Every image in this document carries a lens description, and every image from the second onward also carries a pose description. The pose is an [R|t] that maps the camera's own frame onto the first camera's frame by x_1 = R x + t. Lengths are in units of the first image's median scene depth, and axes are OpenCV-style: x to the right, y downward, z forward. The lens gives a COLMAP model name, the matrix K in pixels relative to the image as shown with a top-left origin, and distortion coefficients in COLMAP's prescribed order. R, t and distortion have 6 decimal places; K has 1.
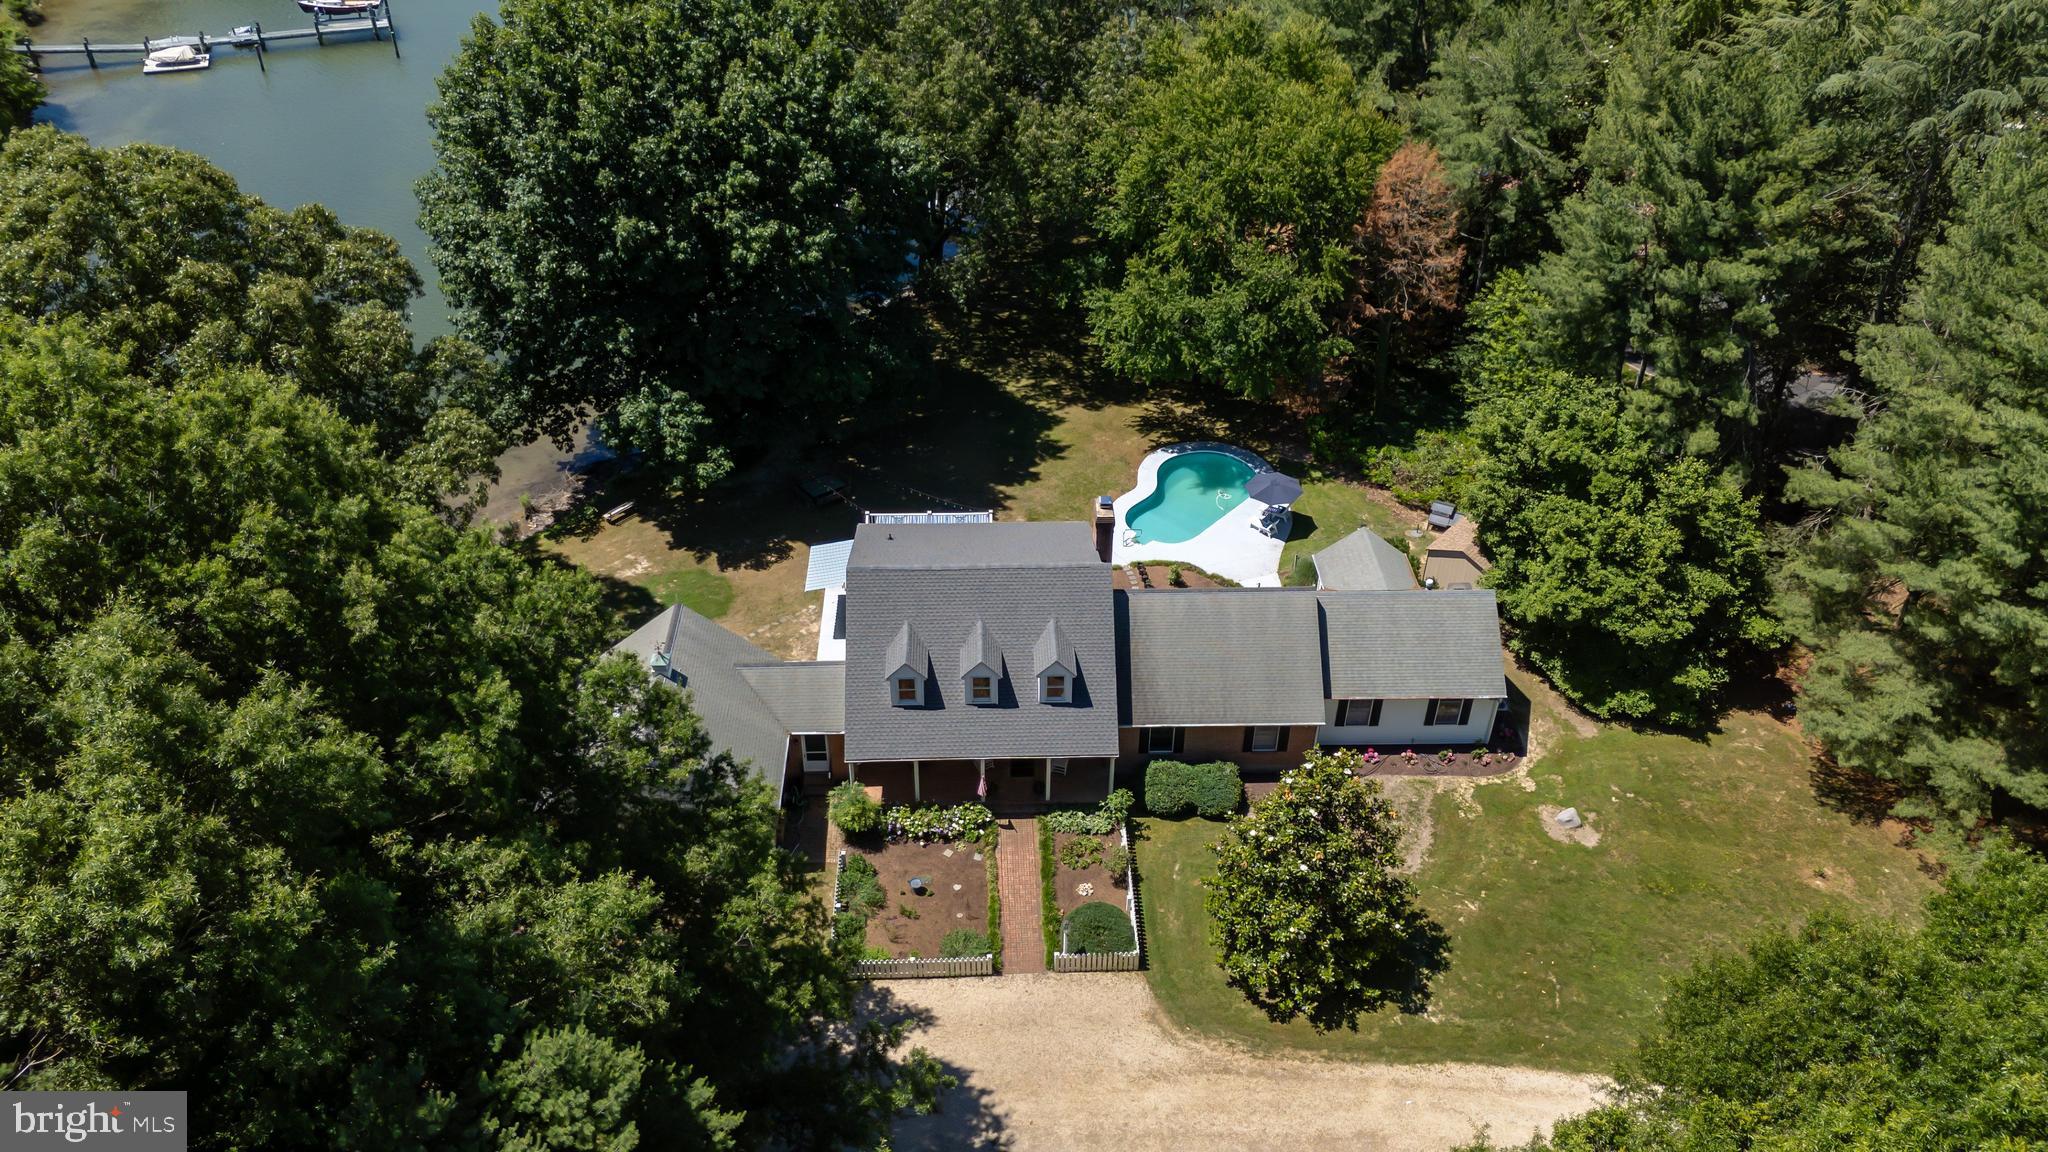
lens RADIAL K [[1451.5, 0, 1030.7], [0, 1451.5, 565.5], [0, 0, 1]] dist [0.069973, -0.079424]
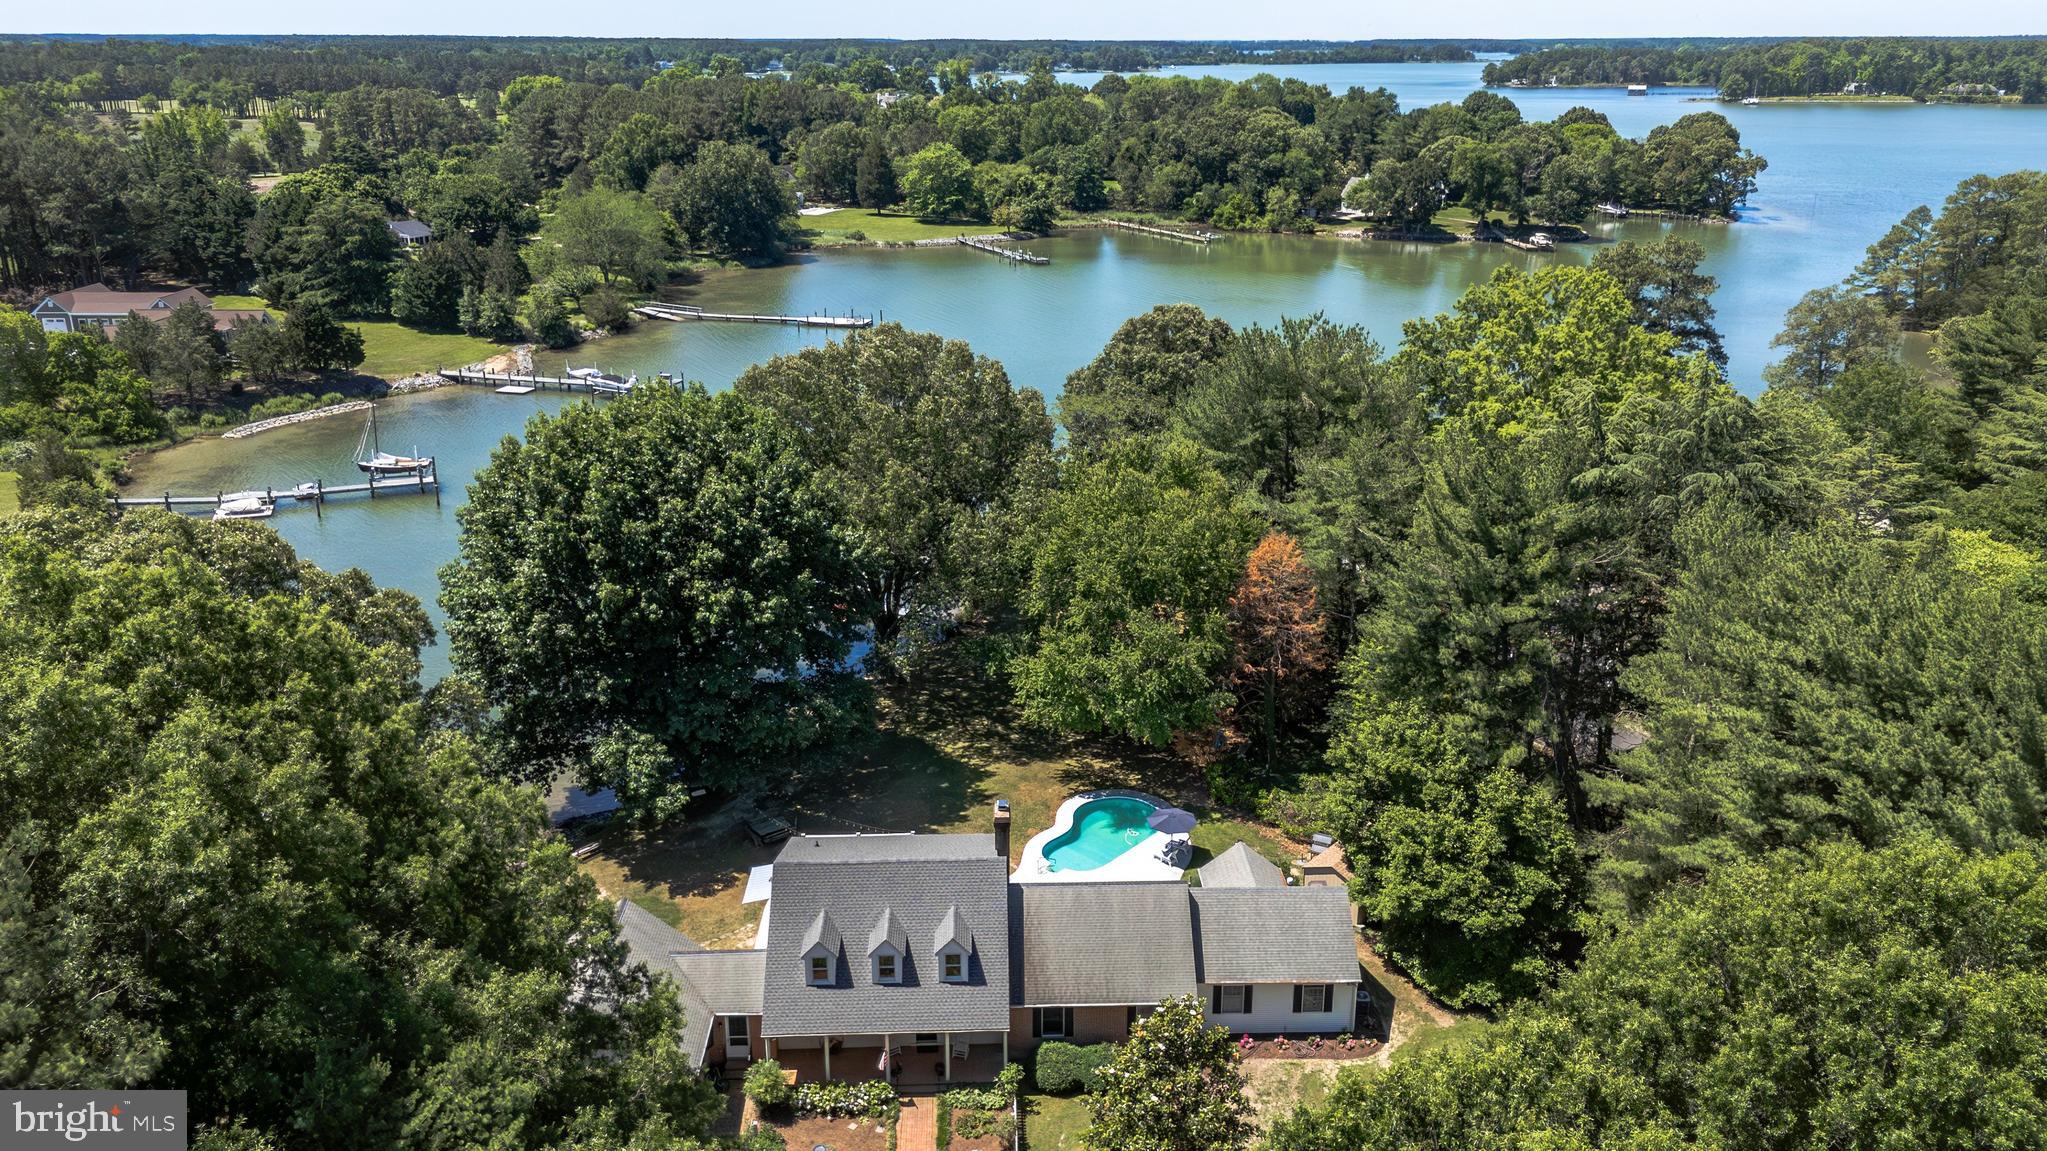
lens RADIAL K [[1450.8, 0, 1030.2], [0, 1450.8, 565.0], [0, 0, 1]] dist [0.069973, -0.079424]
pose [[0.999958, -0.008797, -0.002459, 0.074644], [0.007605, 0.950917, -0.309352, 0.125196], [0.005059, 0.309320, 0.950944, -0.153327]]
